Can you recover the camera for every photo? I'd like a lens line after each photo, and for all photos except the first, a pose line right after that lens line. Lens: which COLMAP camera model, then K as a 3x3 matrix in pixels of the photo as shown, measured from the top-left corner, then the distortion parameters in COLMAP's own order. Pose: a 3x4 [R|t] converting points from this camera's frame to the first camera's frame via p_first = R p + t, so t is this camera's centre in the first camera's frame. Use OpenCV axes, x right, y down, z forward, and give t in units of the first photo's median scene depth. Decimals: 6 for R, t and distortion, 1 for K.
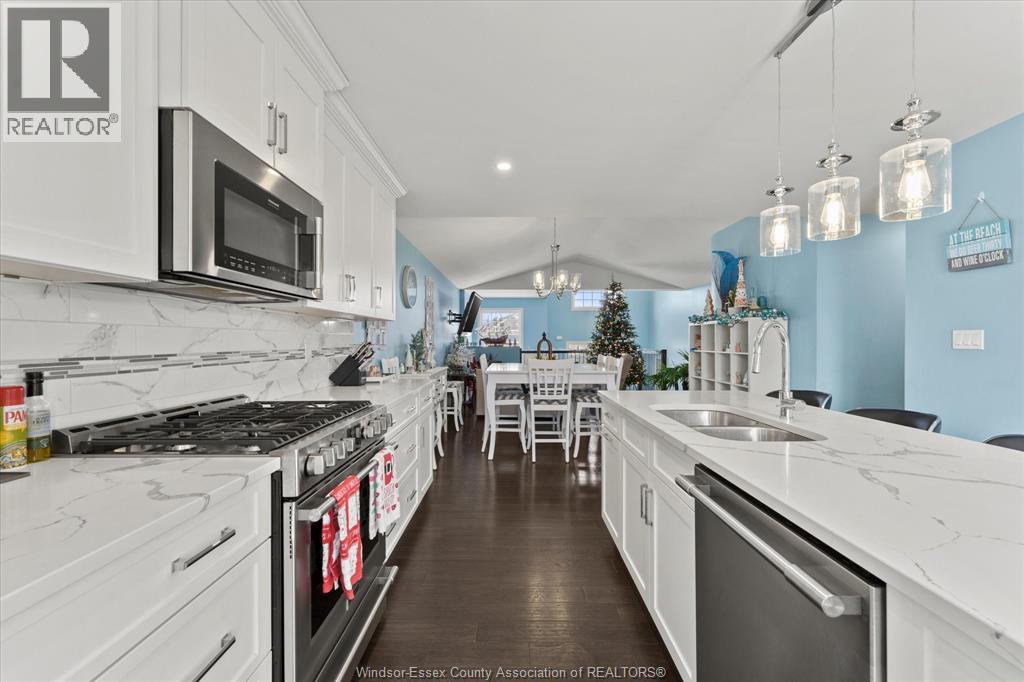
lens RADIAL K [[409.2, 0, 512.0], [0, 409.2, 341.0], [0, 0, 1]] dist [0.001739, 0.000546]
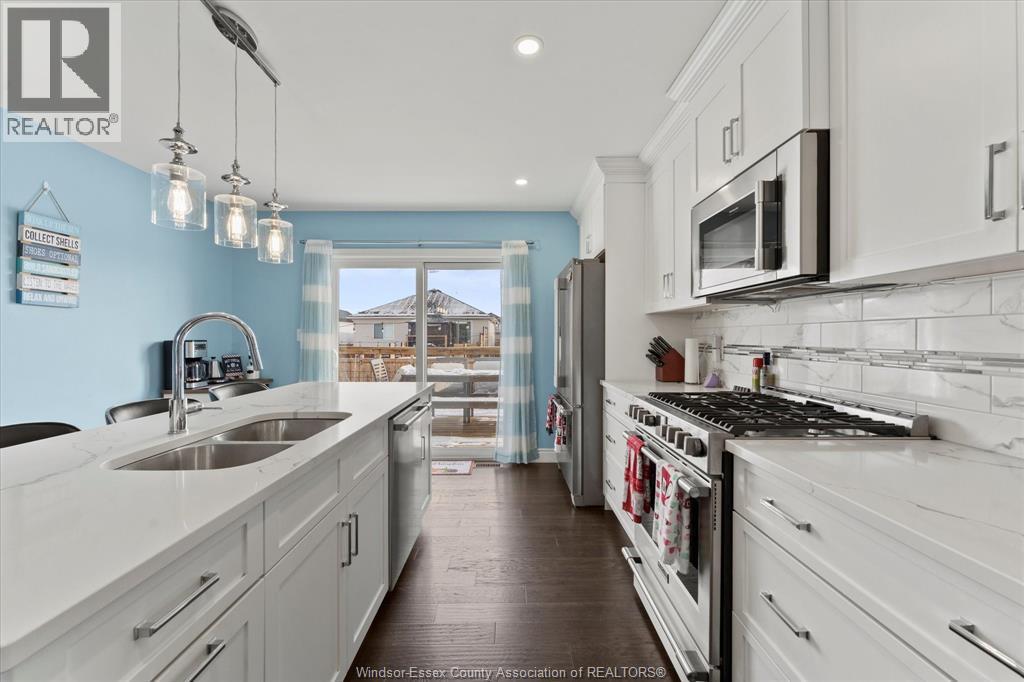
lens RADIAL K [[415.5, 0, 513.2], [0, 415.5, 336.0], [0, 0, 1]] dist [0.000927, 0.000134]
pose [[-0.999930, 0.000491, -0.011784, 0.007200], [0.000501, 1.000000, -0.000829, 0.000321], [0.011783, -0.000835, -0.999930, 0.729425]]
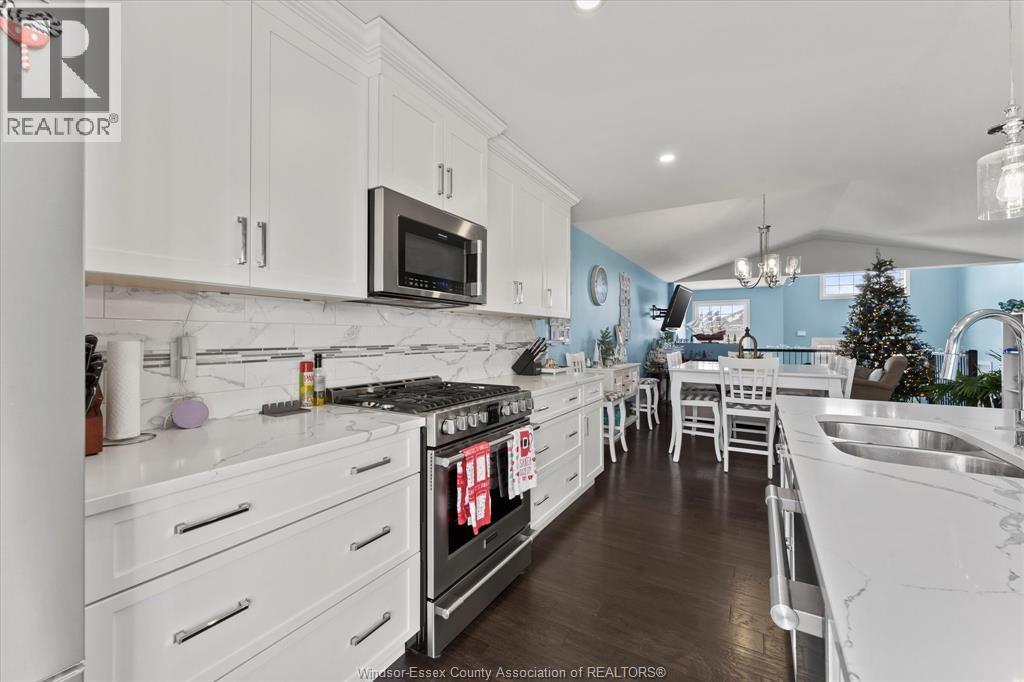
lens RADIAL K [[412.4, 0, 510.9], [0, 412.4, 333.3], [0, 0, 1]] dist [0.003151, 0.000007]
pose [[0.859393, -0.002683, -0.511309, 0.109394], [-0.001977, 0.999961, -0.008569, 0.000360], [0.511313, 0.008375, 0.859354, -0.022197]]
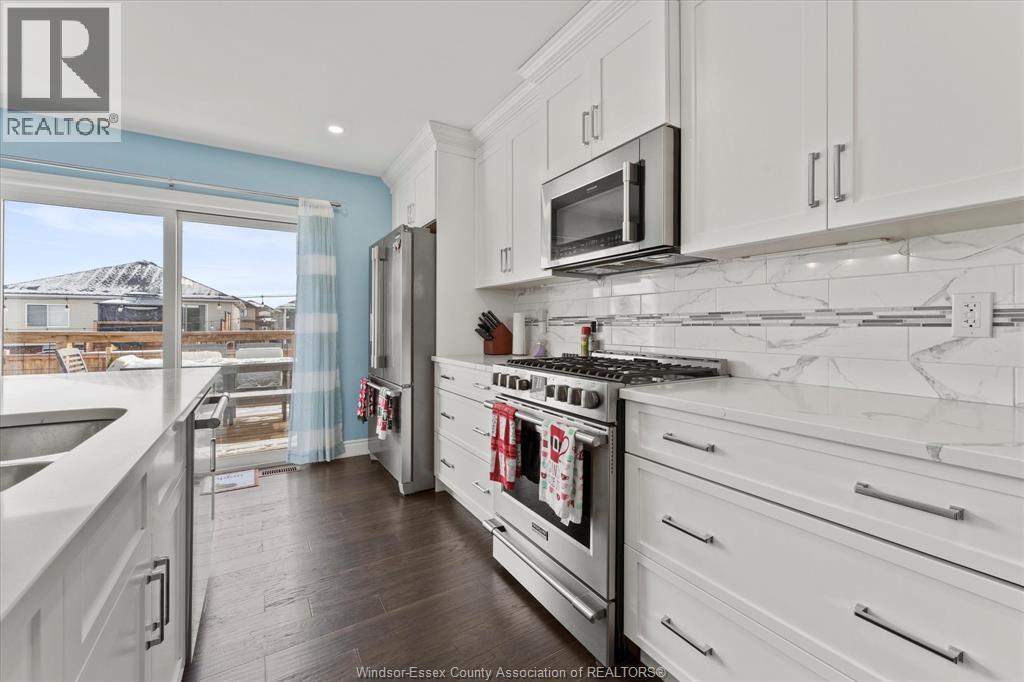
lens RADIAL K [[416.7, 0, 514.6], [0, 416.7, 323.8], [0, 0, 1]] dist [0.000648, 0.000104]
pose [[-0.848494, -0.002299, -0.529199, 0.092161], [-0.000581, 0.999994, -0.003413, 0.024227], [0.529204, -0.002588, -0.848491, 0.667804]]
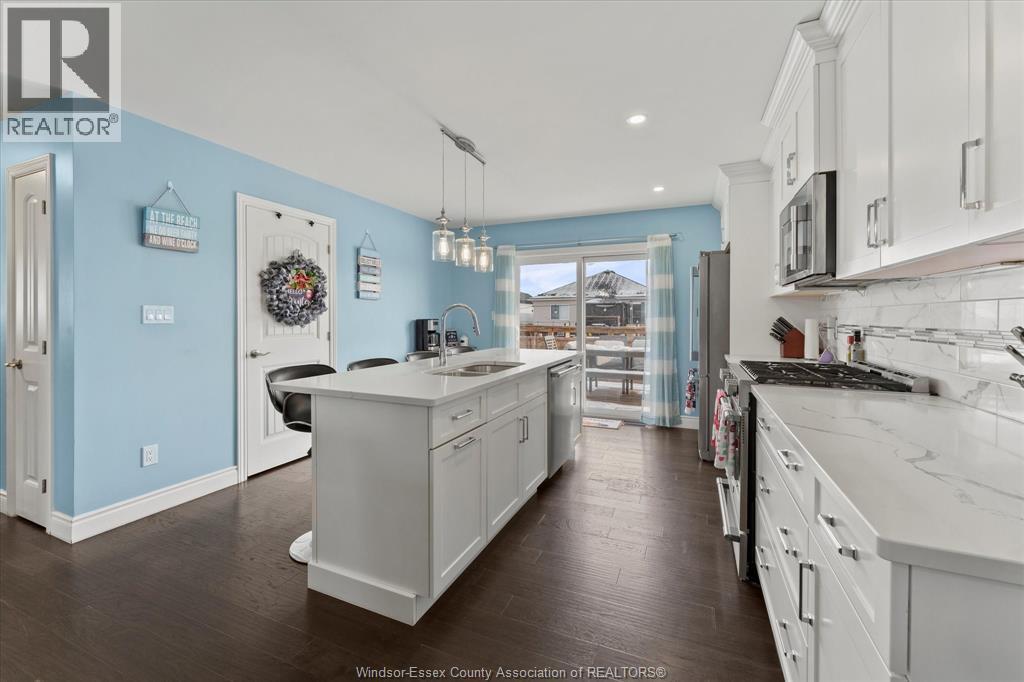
lens RADIAL K [[415.8, 0, 513.9], [0, 415.8, 318.6], [0, 0, 1]] dist [-0.001585, -0.000088]
pose [[-0.919739, -0.002570, 0.392521, -0.086266], [-0.001041, 0.999991, 0.004107, 0.000747], [-0.392528, 0.003368, -0.919734, 0.947176]]
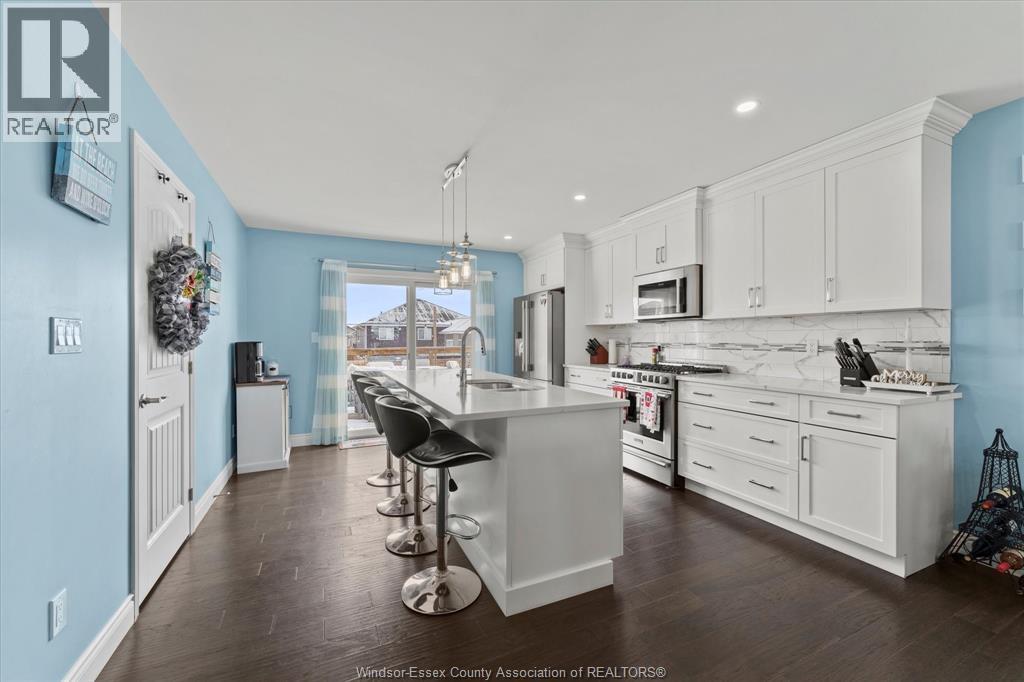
lens RADIAL K [[407.7, 0, 510.1], [0, 407.7, 337.8], [0, 0, 1]] dist [-0.001123, -0.000062]
pose [[-0.906650, 0.000762, -0.421882, 0.472149], [0.001674, 0.999997, -0.001792, 0.000843], [0.421880, -0.002331, -0.906649, 1.013719]]
